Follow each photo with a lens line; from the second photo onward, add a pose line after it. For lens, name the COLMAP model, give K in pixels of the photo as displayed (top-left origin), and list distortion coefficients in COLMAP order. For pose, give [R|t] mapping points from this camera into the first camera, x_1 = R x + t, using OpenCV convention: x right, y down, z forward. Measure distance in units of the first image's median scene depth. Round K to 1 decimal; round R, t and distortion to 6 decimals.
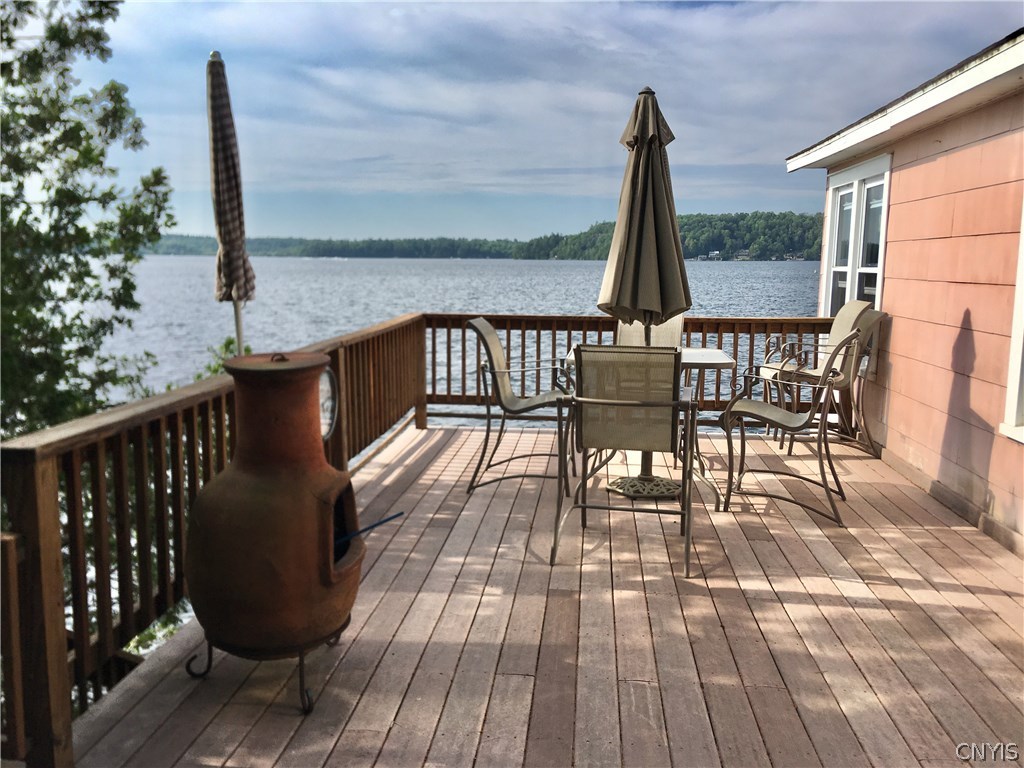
lens RADIAL K [[889.2, 0, 516.7], [0, 889.2, 381.7], [0, 0, 1]] dist [0.113586, -0.121775]
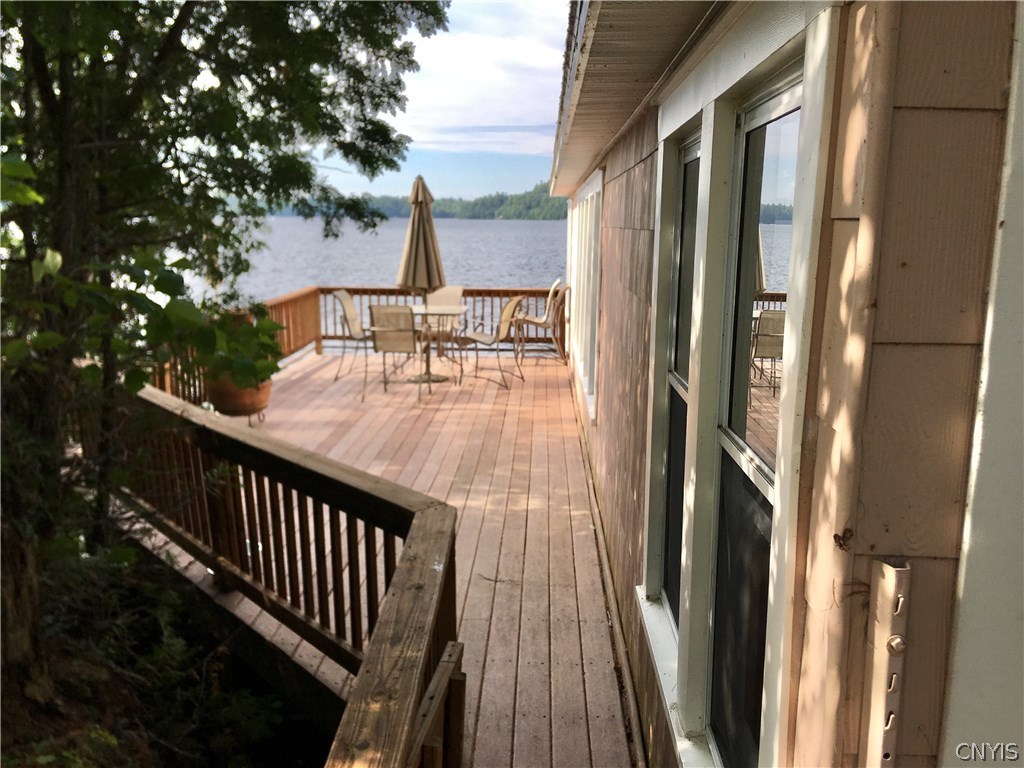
lens RADIAL K [[889.2, 0, 511.4], [0, 889.2, 384.1], [0, 0, 1]] dist [0.113586, -0.121775]
pose [[0.998312, -0.005862, 0.057788, 0.231459], [0.003205, 0.998939, 0.045952, 0.046807], [-0.057996, -0.045689, 0.997271, -1.022031]]
